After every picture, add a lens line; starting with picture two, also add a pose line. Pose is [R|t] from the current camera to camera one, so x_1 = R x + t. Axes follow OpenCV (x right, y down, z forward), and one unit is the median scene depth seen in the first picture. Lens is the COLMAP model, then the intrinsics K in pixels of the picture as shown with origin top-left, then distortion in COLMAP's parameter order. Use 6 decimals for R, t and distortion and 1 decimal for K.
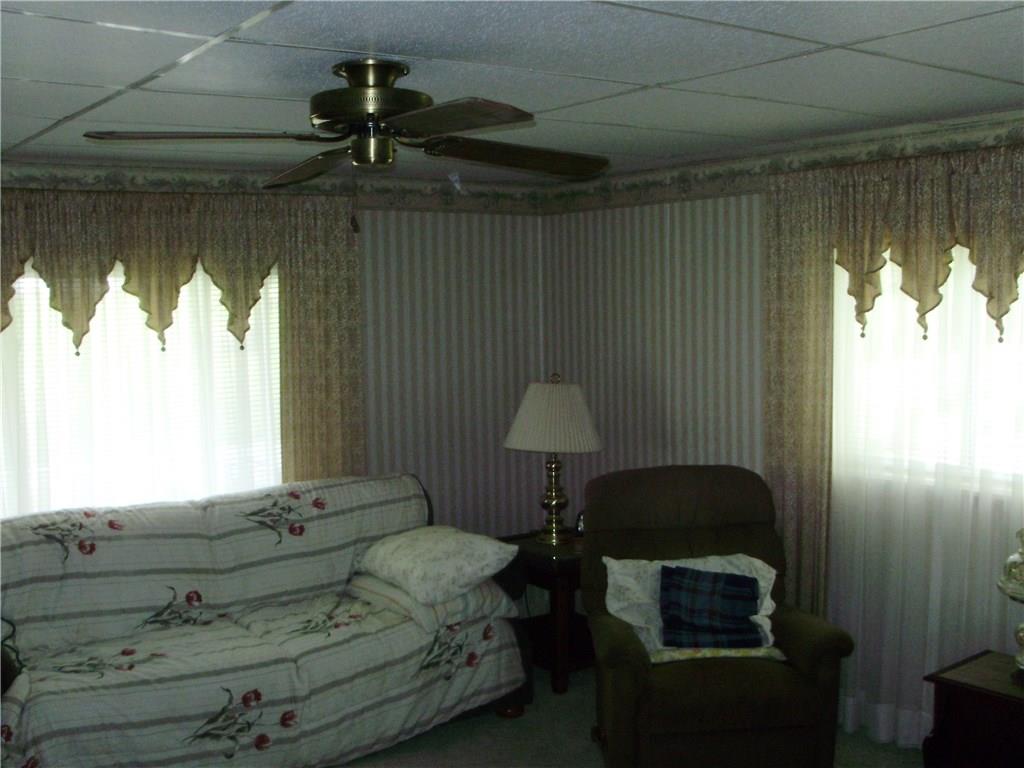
lens RADIAL K [[1174.7, 0, 512.0], [0, 1174.7, 384.0], [0, 0, 1]] dist [-0.183658, 0.259482]
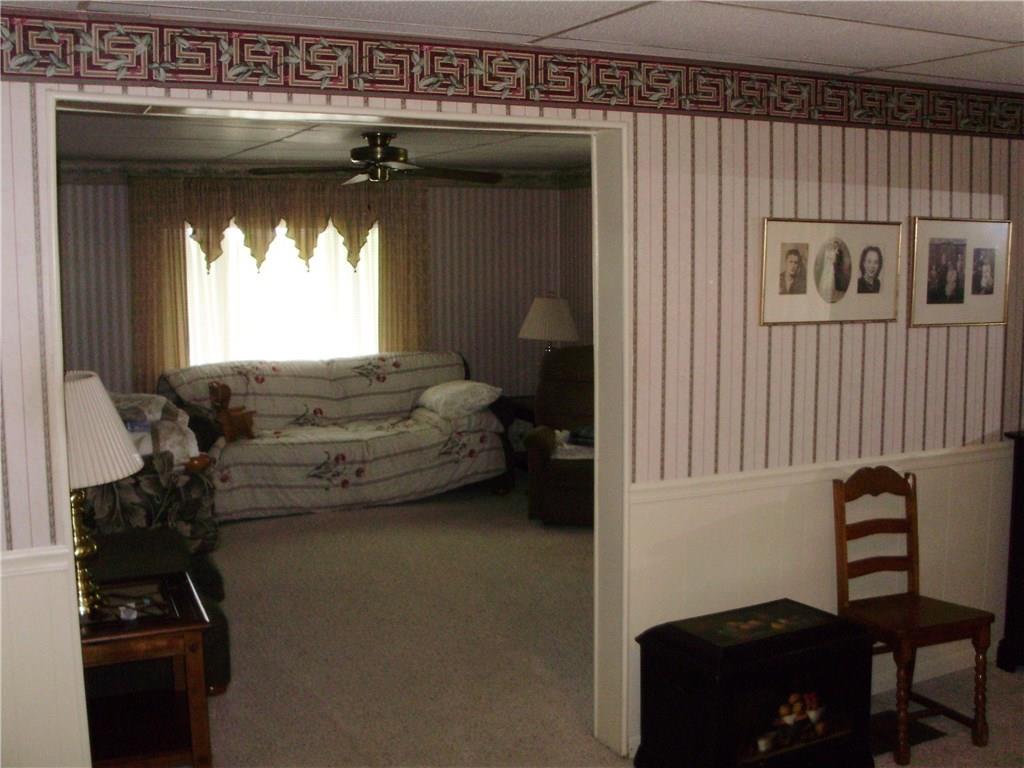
lens RADIAL K [[1174.7, 0, 512.0], [0, 1174.7, 384.0], [0, 0, 1]] dist [-0.183658, 0.259482]
pose [[0.983771, 0.034964, -0.175988, 0.322282], [-0.026505, 0.998388, 0.050191, 0.044937], [0.177459, -0.044712, 0.983112, -0.685966]]
